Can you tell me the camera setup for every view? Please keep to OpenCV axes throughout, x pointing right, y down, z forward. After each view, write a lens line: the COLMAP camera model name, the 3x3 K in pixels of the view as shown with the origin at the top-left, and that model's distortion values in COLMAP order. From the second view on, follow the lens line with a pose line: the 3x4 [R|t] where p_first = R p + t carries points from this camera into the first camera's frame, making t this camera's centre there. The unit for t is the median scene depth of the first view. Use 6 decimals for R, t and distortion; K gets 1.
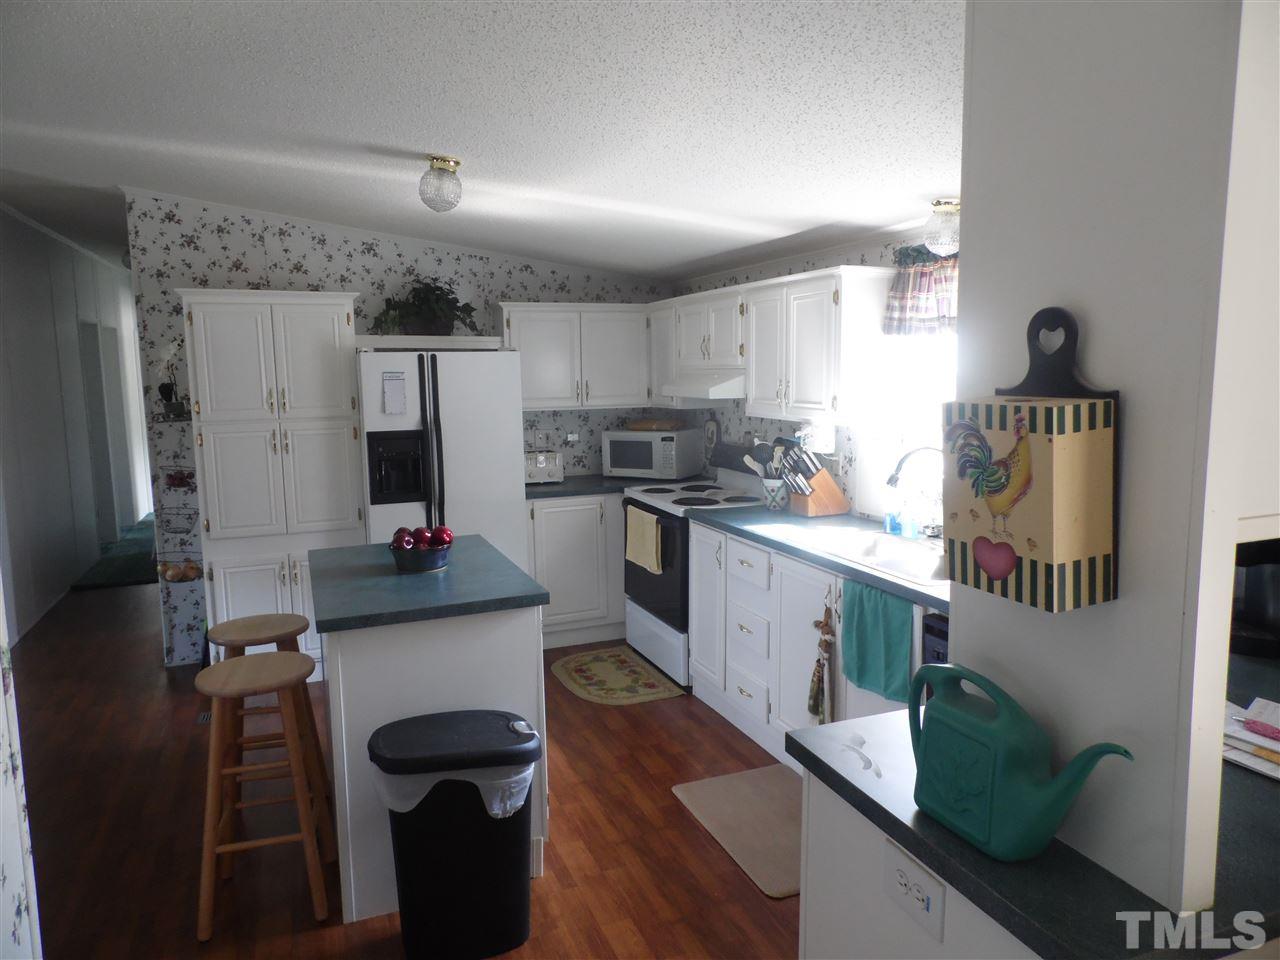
lens RADIAL K [[857.7, 0, 638.8], [0, 857.7, 470.1], [0, 0, 1]] dist [0.007023, -0.000725]
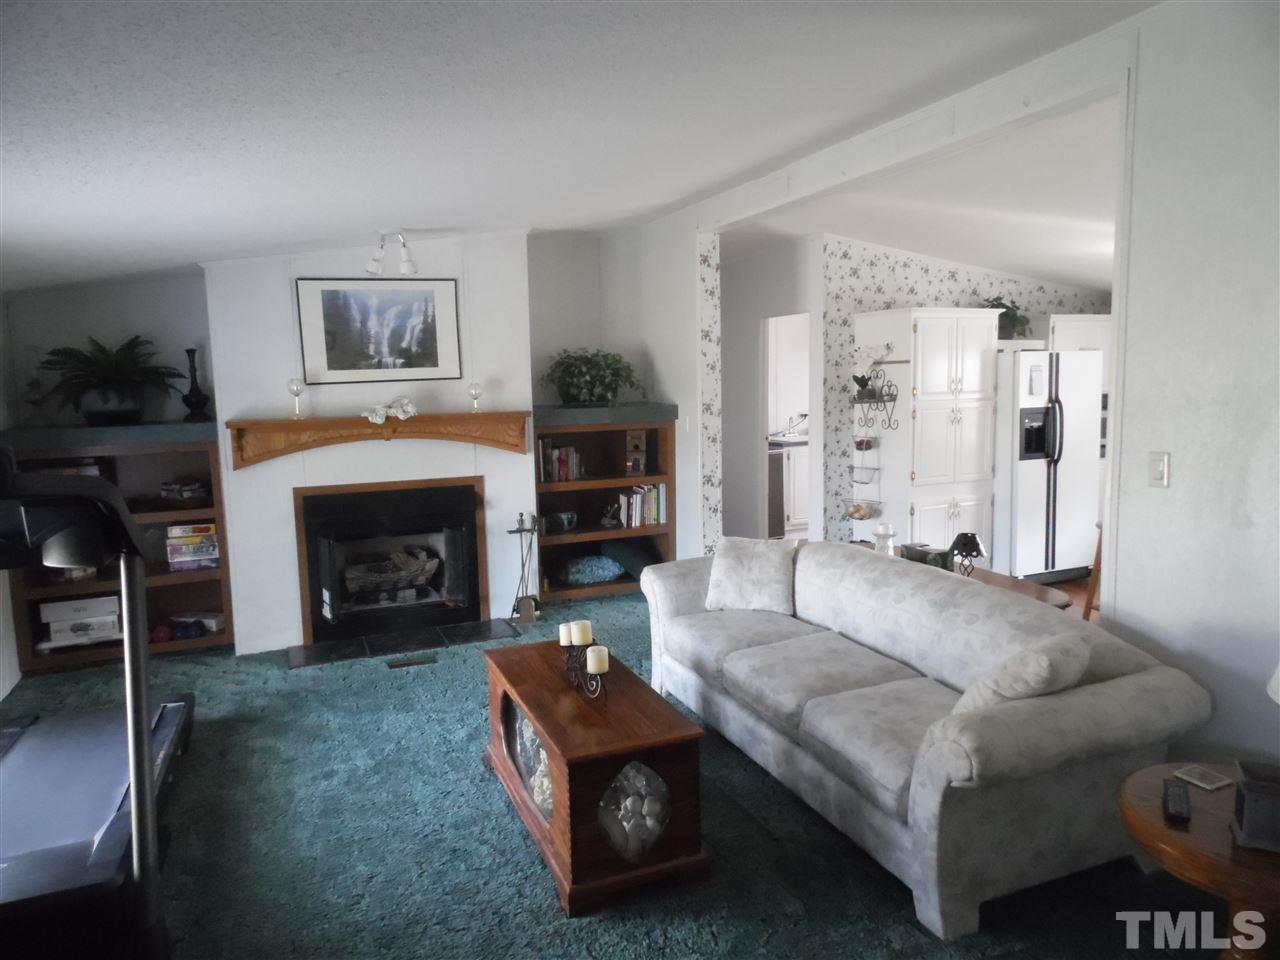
lens RADIAL K [[857.7, 0, 640.4], [0, 857.7, 473.7], [0, 0, 1]] dist [0.007023, -0.000725]
pose [[0.999628, -0.010759, 0.025042, -0.908195], [0.010796, 0.999941, -0.001345, 0.053121], [-0.025026, 0.001615, 0.999685, -0.360653]]
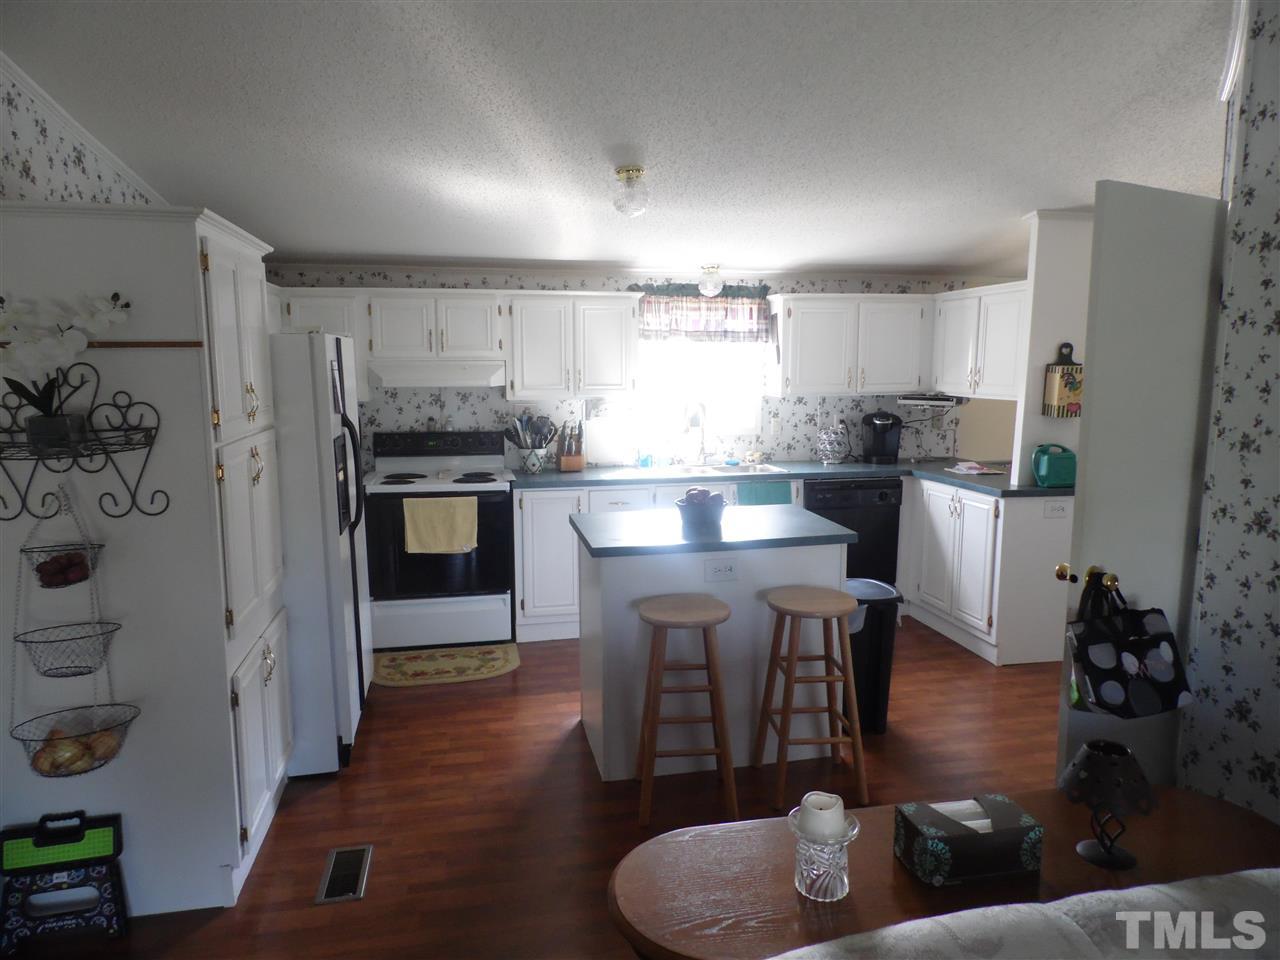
lens RADIAL K [[857.7, 0, 638.9], [0, 857.7, 481.5], [0, 0, 1]] dist [0.007023, -0.000725]
pose [[0.176660, -0.127233, 0.976014, -0.940419], [0.118335, 0.987163, 0.107268, -0.053807], [-0.977133, 0.096547, 0.189448, 0.558933]]
